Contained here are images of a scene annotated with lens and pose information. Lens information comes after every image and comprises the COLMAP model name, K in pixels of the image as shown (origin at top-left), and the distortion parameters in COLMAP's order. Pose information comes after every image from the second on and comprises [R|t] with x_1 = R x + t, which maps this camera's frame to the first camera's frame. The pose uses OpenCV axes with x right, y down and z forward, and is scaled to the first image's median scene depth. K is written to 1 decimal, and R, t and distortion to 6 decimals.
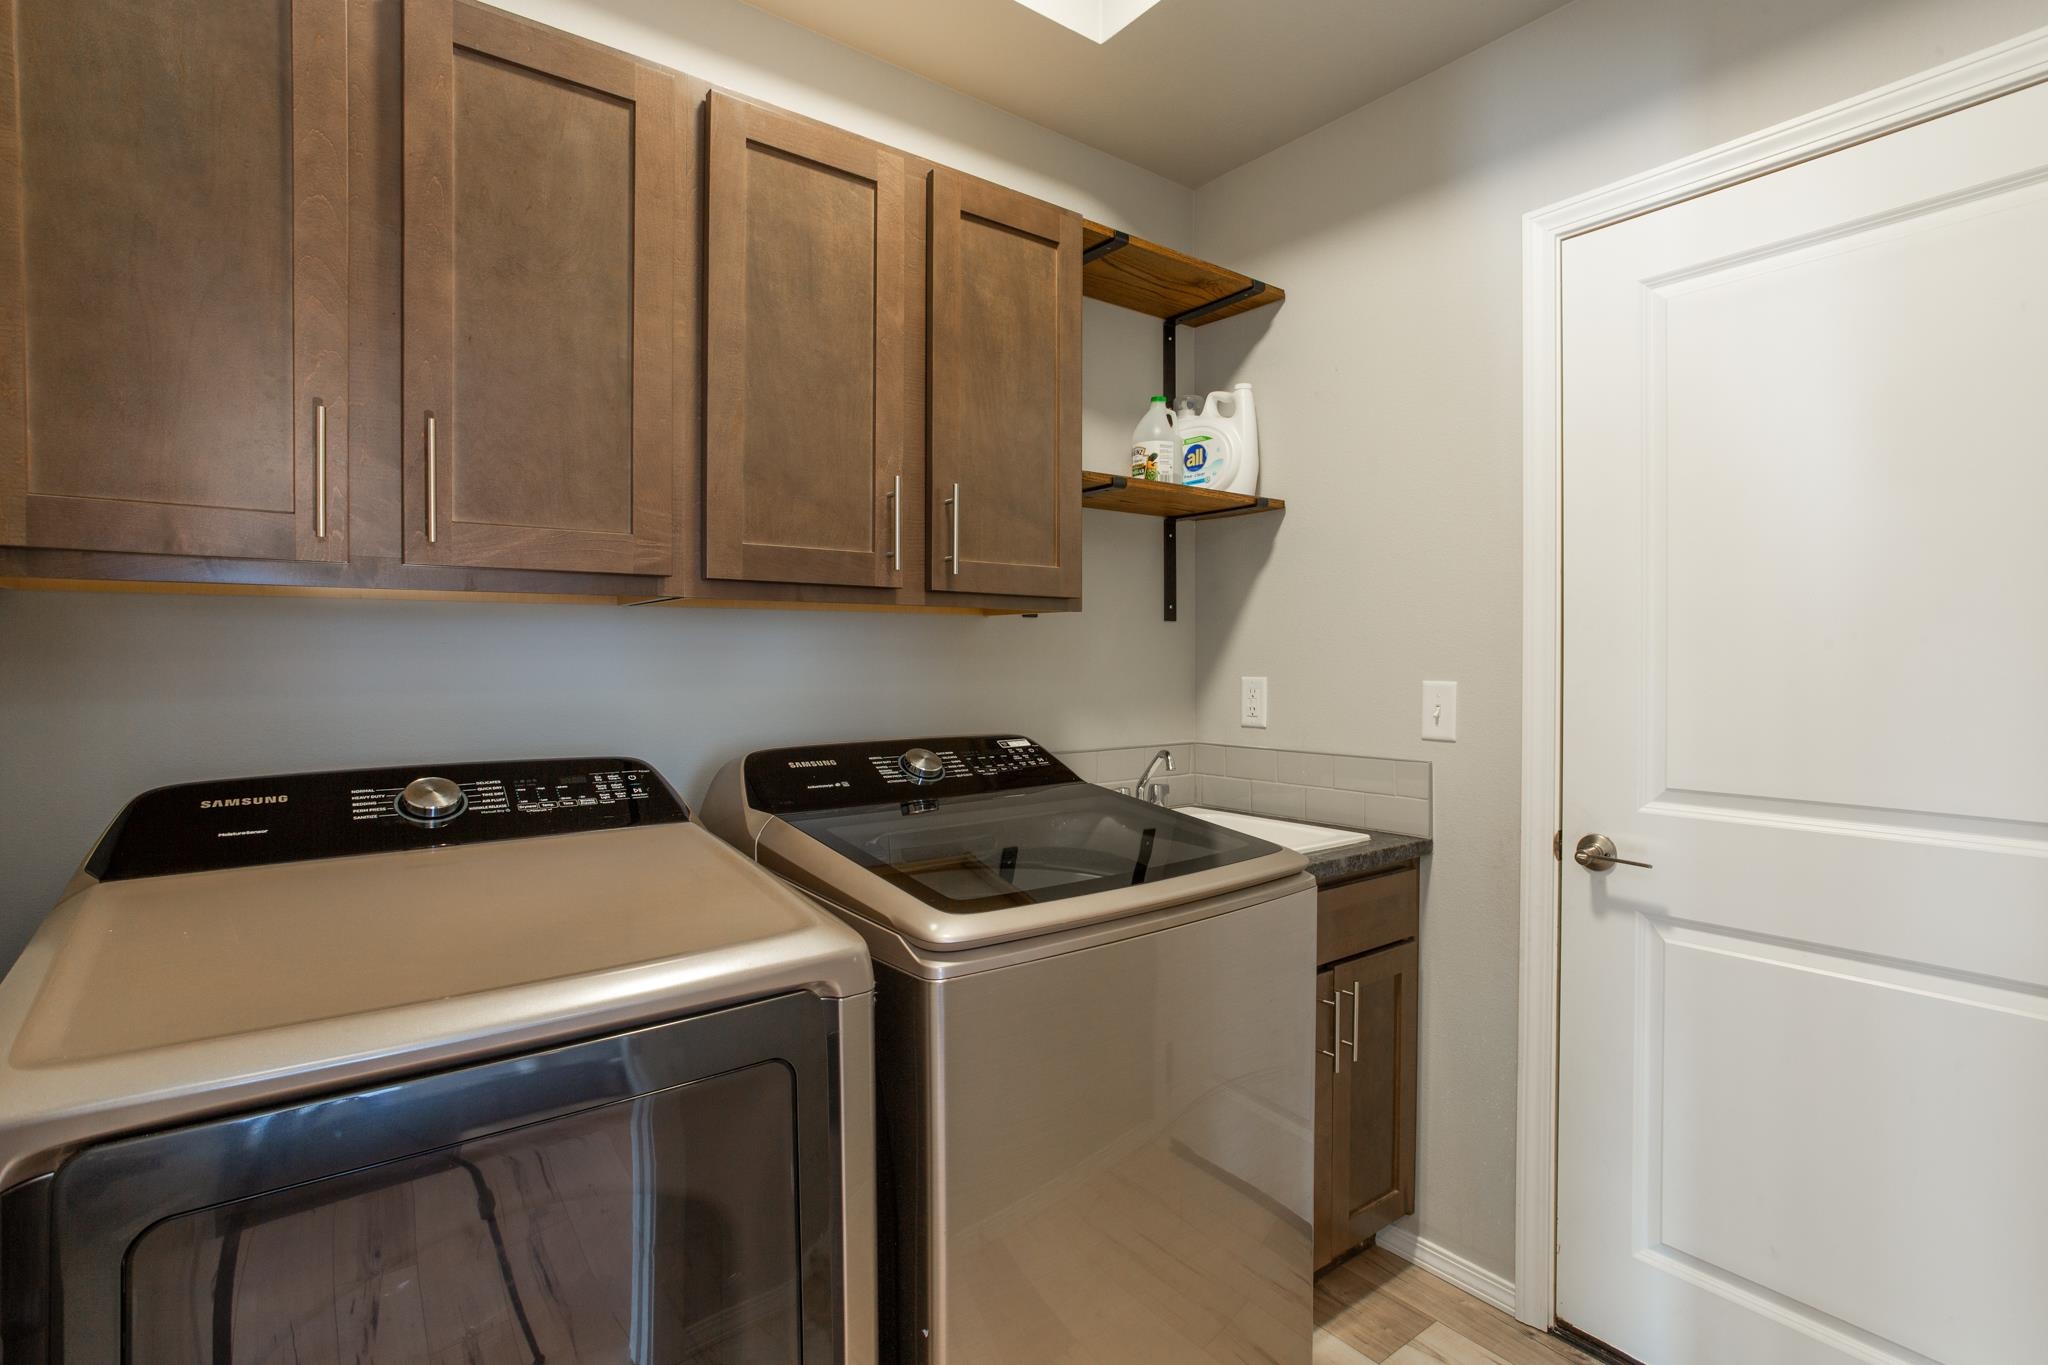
lens RADIAL K [[964.6, 0, 1015.4], [0, 964.6, 674.3], [0, 0, 1]] dist [0.000311, 0.000487]
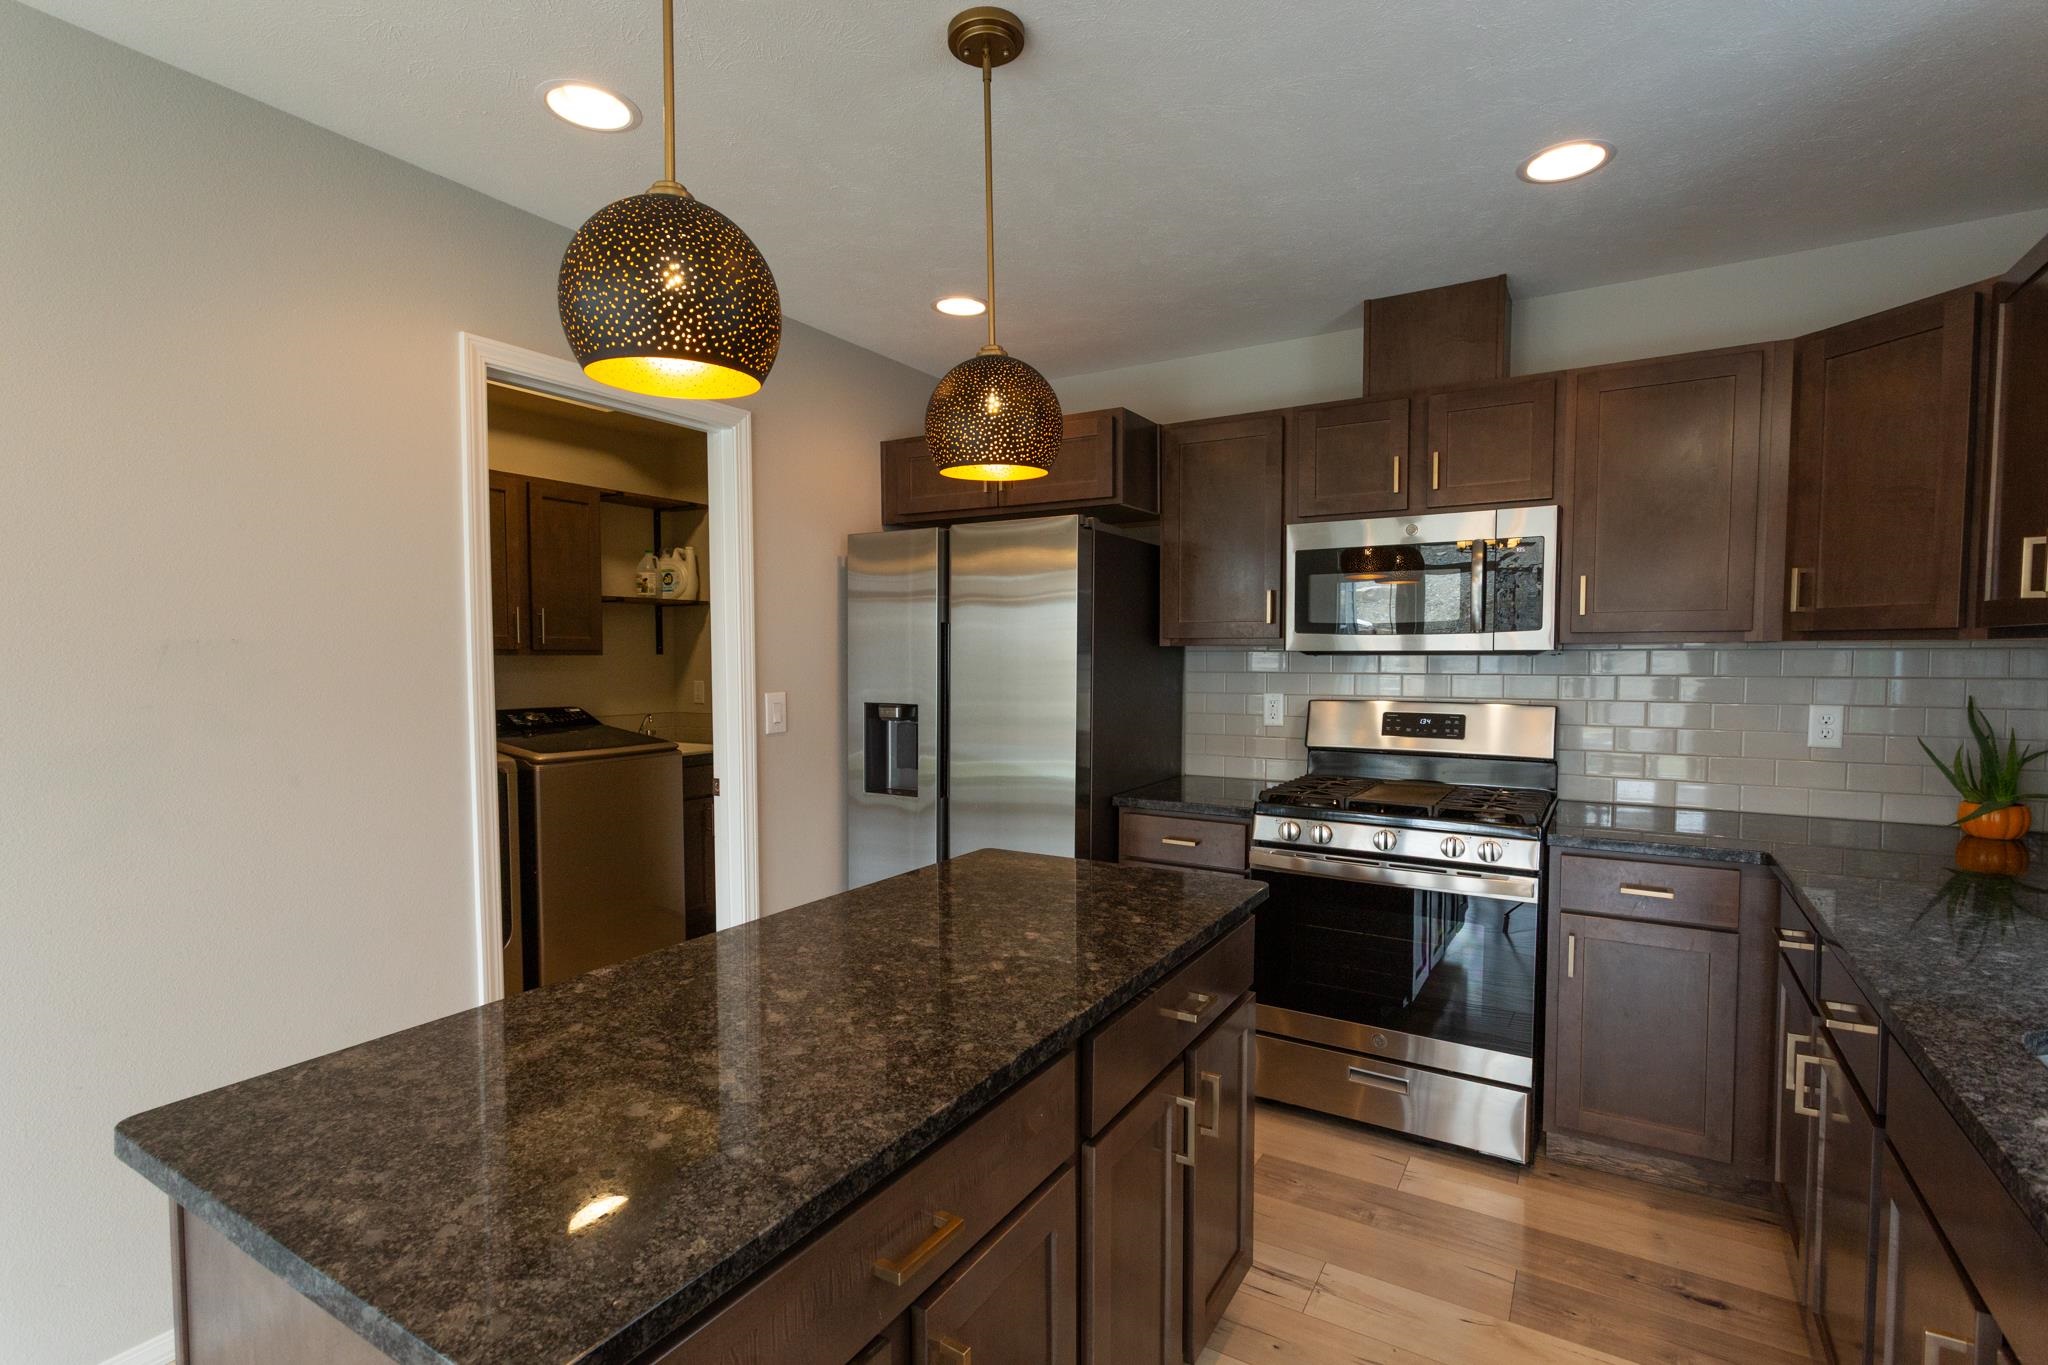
lens RADIAL K [[964.9, 0, 1017.8], [0, 964.9, 705.9], [0, 0, 1]] dist [-0.000194, 0.000208]
pose [[0.930748, -0.019836, 0.365123, 0.146297], [0.003899, 0.999009, 0.044335, -0.040810], [-0.365640, -0.039842, 0.929903, -1.577521]]
